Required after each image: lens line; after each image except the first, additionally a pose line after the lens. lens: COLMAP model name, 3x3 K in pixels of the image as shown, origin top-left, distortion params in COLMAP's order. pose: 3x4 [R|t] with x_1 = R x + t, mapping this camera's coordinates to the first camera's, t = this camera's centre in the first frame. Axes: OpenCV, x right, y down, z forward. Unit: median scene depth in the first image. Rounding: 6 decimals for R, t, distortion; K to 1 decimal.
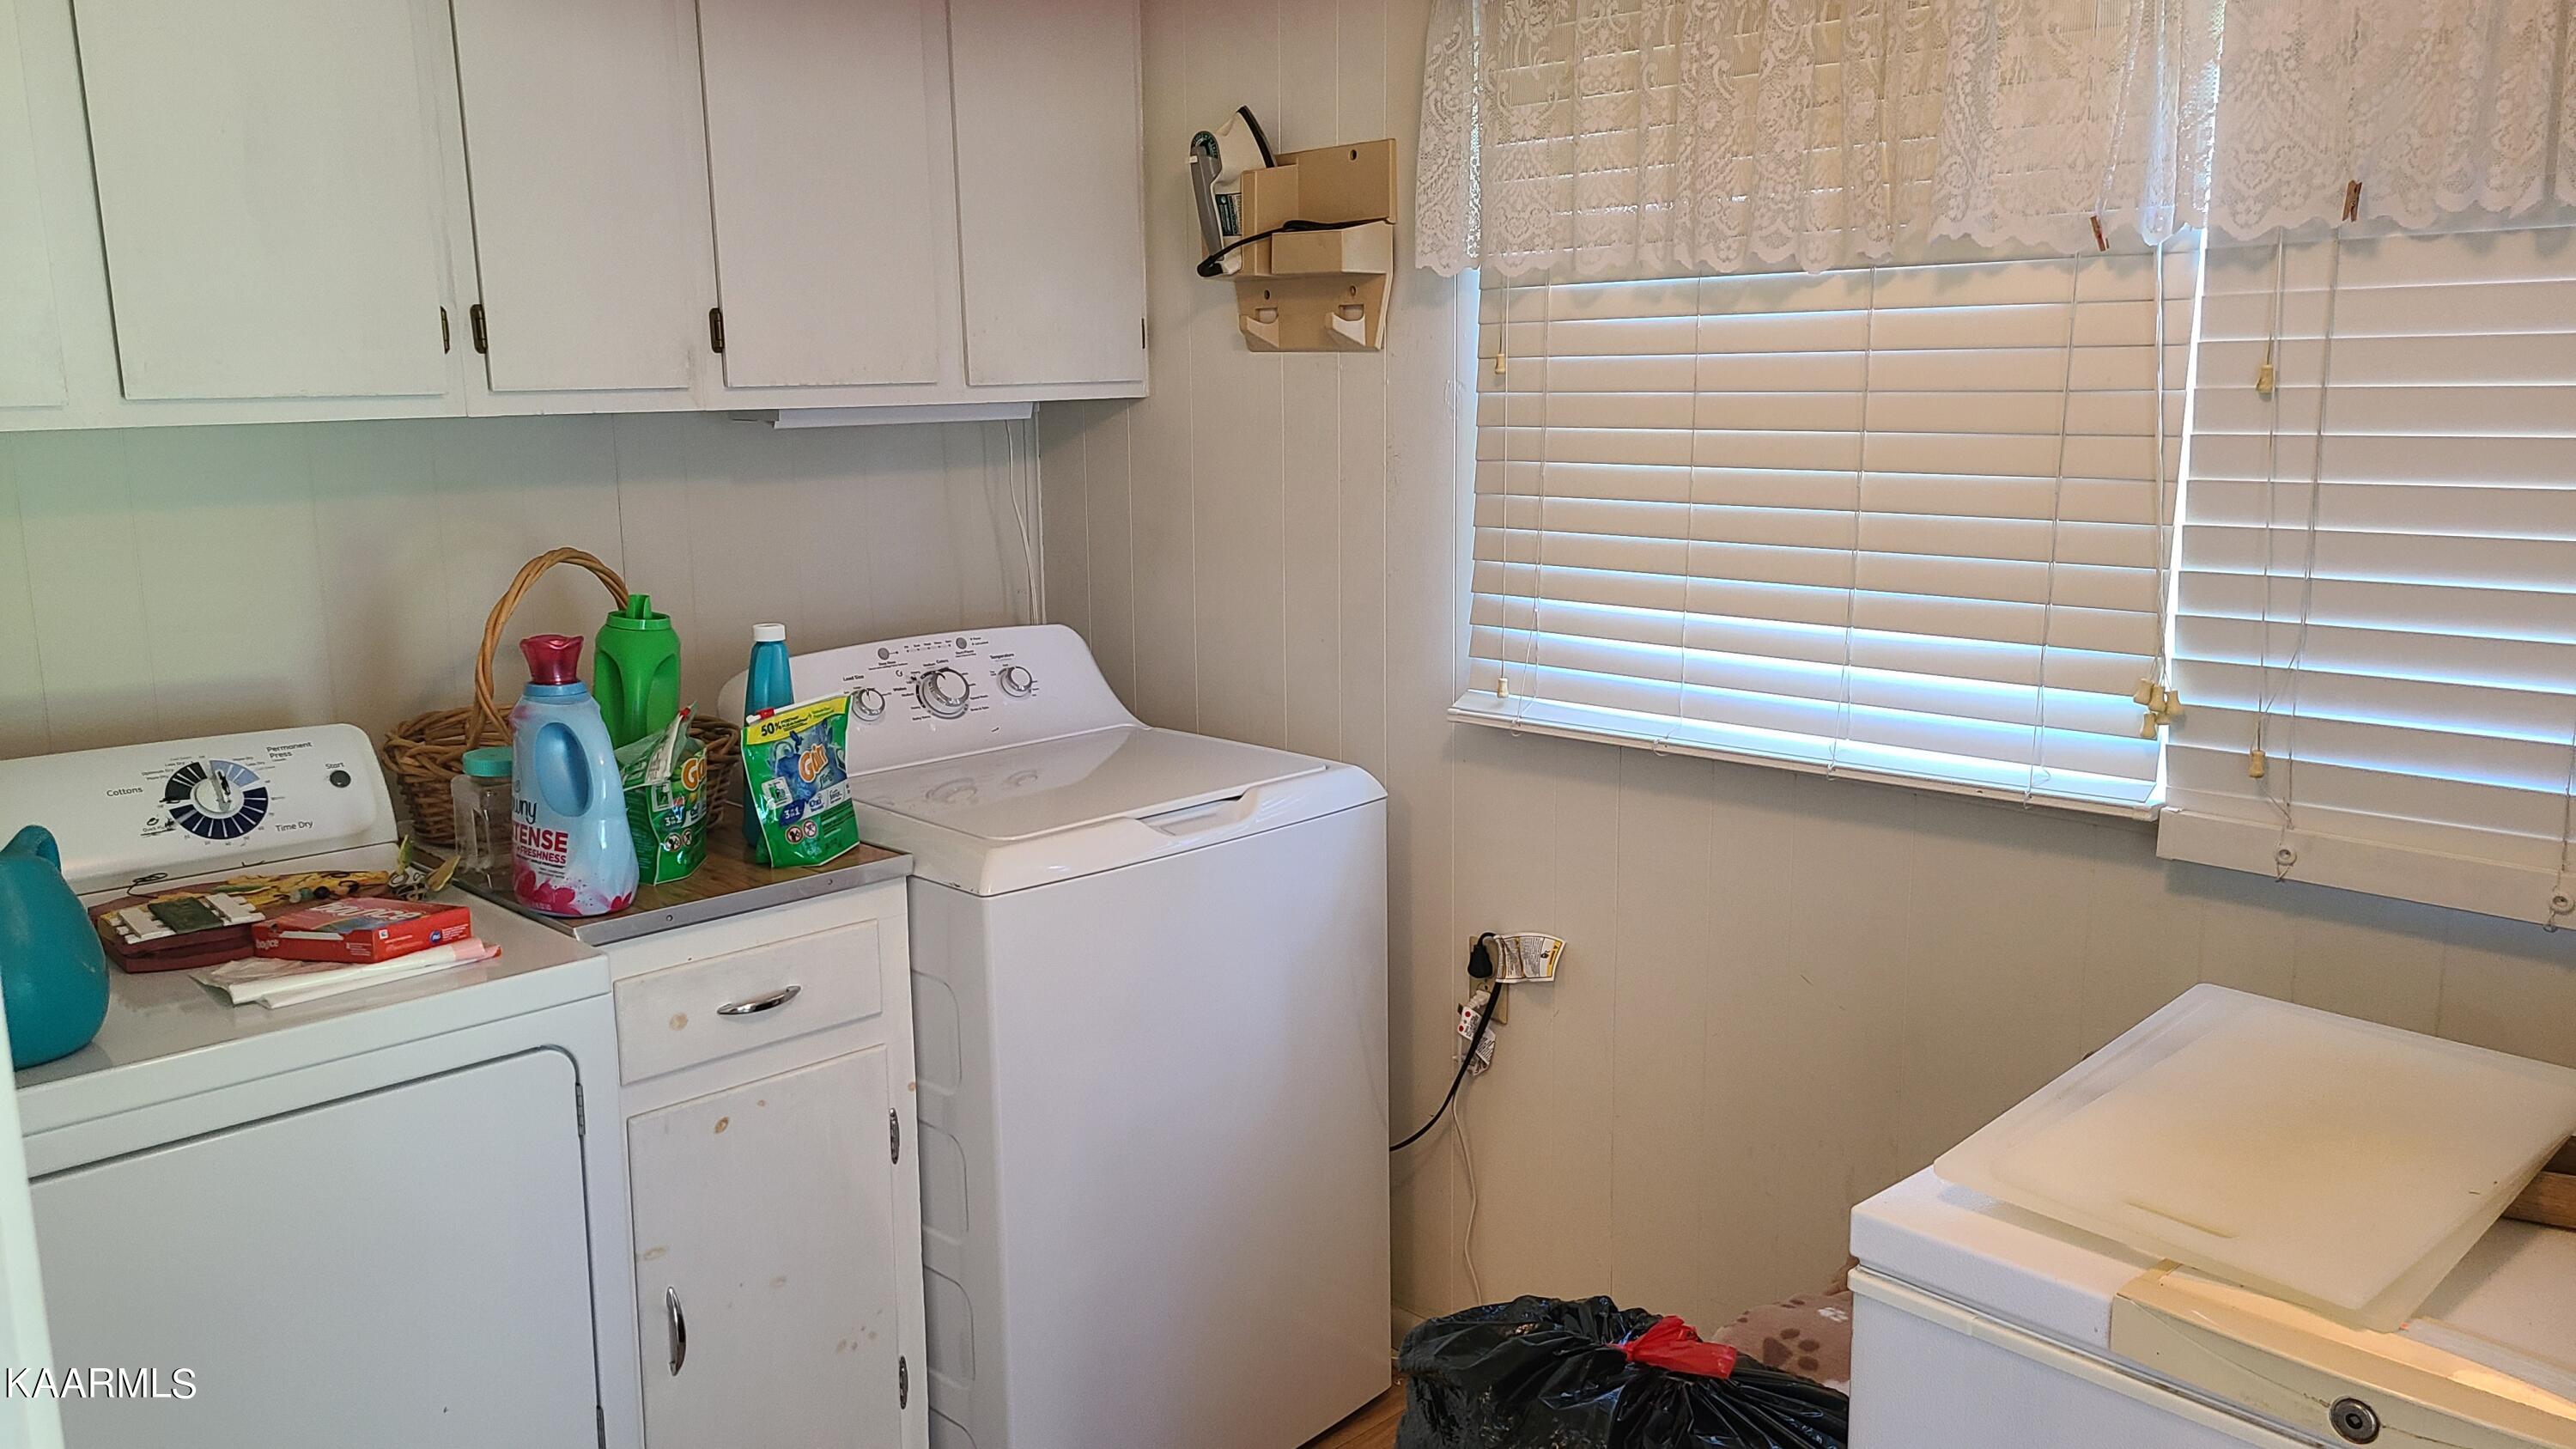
lens RADIAL K [[1910.8, 0, 1288.0], [0, 1910.8, 724.5], [0, 0, 1]] dist [0.026014, -0.004868]
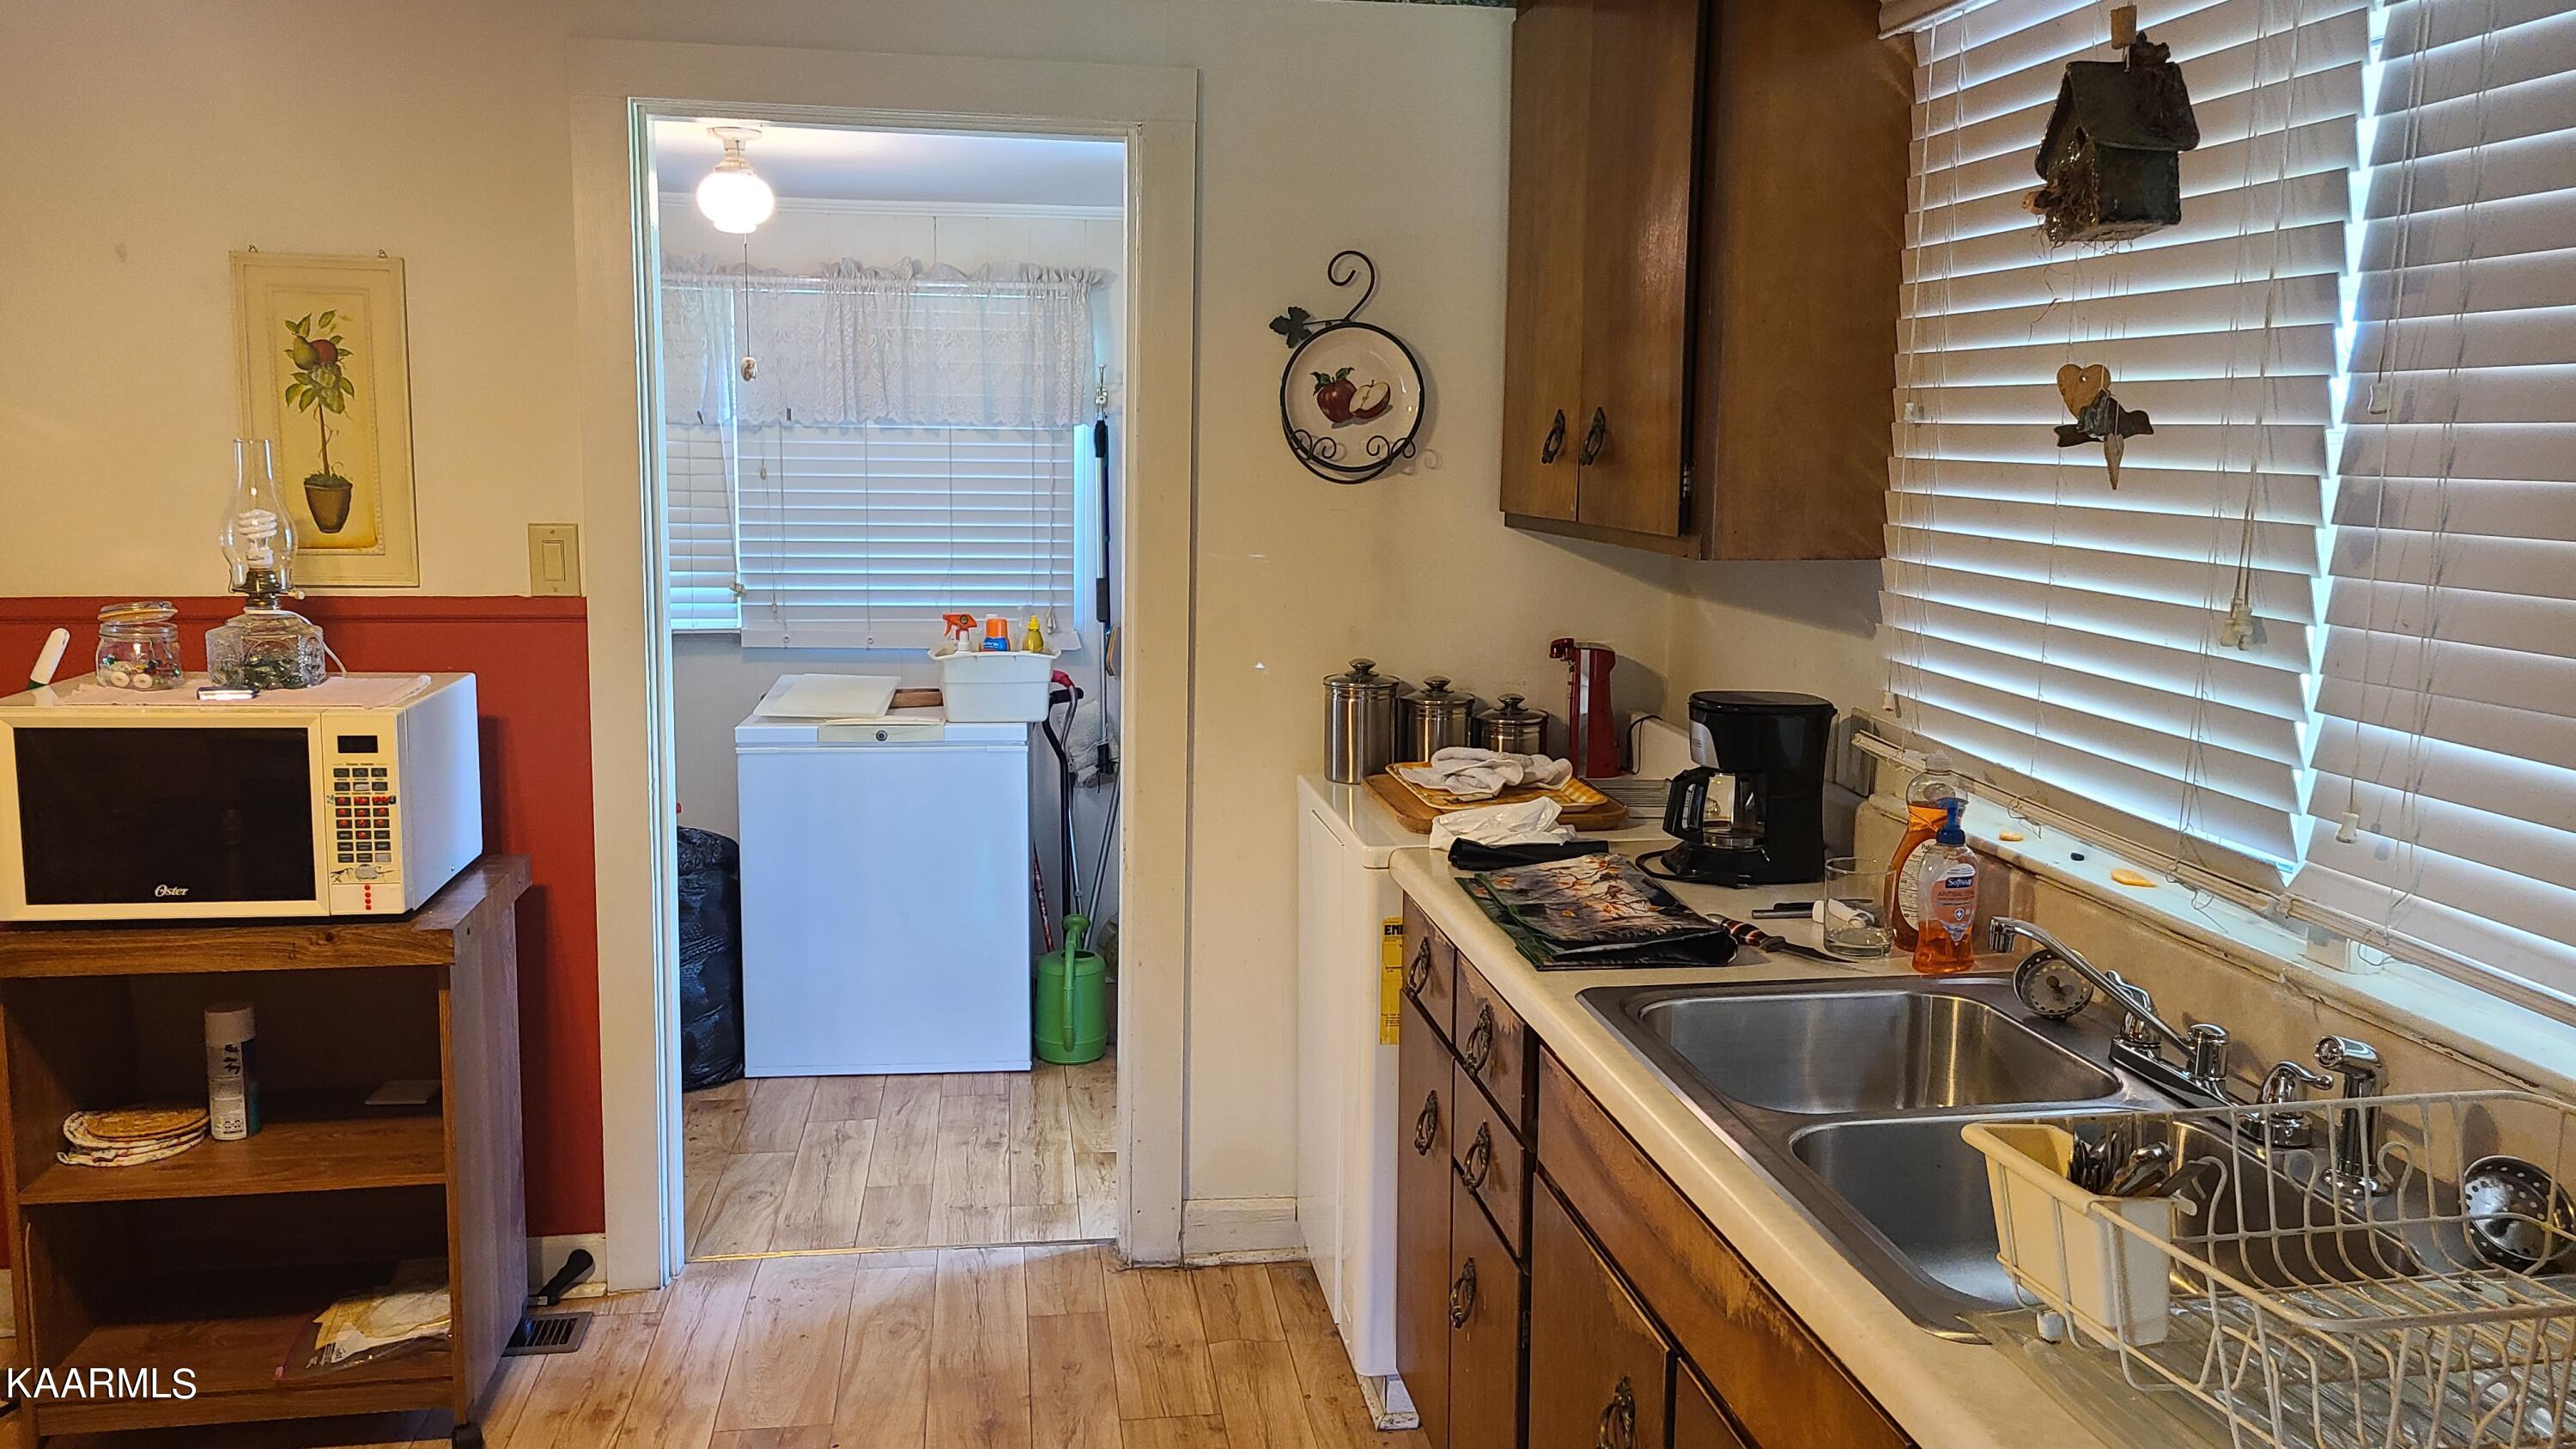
lens RADIAL K [[1910.8, 0, 1288.0], [0, 1910.8, 724.5], [0, 0, 1]] dist [0.026014, -0.004868]
pose [[0.580521, -0.092822, 0.808937, -1.350947], [0.124993, 0.991865, 0.024113, 0.218228], [-0.804595, 0.087113, 0.587400, -1.246589]]
